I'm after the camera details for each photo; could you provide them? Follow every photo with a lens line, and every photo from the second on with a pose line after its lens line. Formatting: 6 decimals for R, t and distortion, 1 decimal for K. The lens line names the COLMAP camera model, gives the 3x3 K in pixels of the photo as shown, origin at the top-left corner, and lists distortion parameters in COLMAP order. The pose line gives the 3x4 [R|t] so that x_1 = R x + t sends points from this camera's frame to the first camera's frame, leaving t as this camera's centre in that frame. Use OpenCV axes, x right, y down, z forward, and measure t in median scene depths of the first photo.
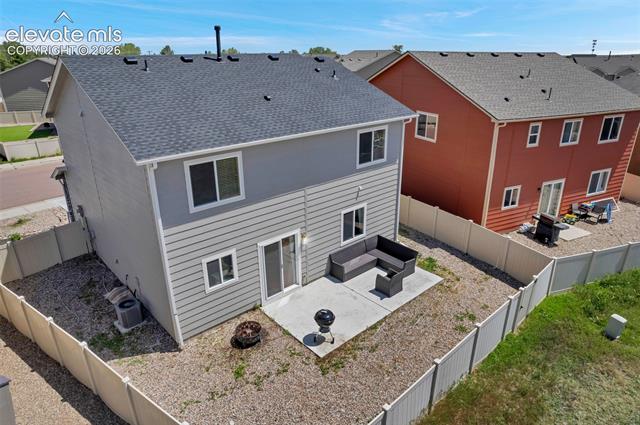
lens RADIAL K [[413.7, 0, 324.4], [0, 413.7, 211.8], [0, 0, 1]] dist [-0.075348, 0.059956]
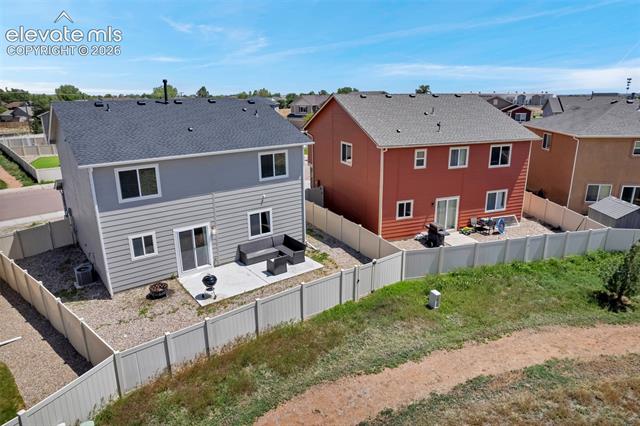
lens RADIAL K [[413.7, 0, 324.4], [0, 413.7, 212.3], [0, 0, 1]] dist [-0.075348, 0.059956]
pose [[0.996733, 0.016554, -0.079052, 0.394052], [-0.023445, 0.995928, -0.087052, 0.108173], [0.077289, 0.088621, 0.993062, -0.310147]]
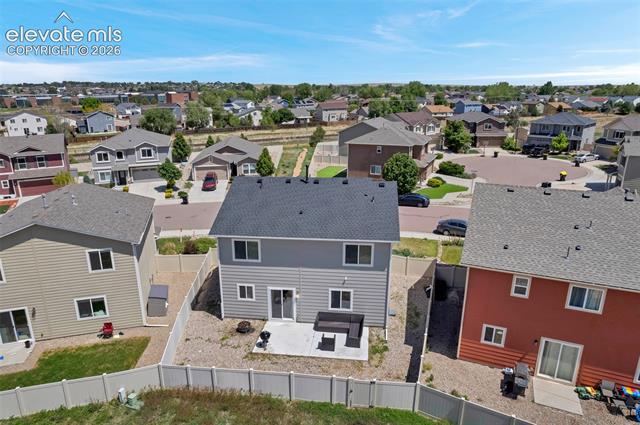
lens RADIAL K [[415.5, 0, 314.6], [0, 415.5, 213.9], [0, 0, 1]] dist [-0.068263, 0.059164]
pose [[0.625824, 0.216696, -0.749257, 1.126923], [-0.264821, 0.962599, 0.057203, -0.349574], [0.733630, 0.162620, 0.659804, -0.133634]]
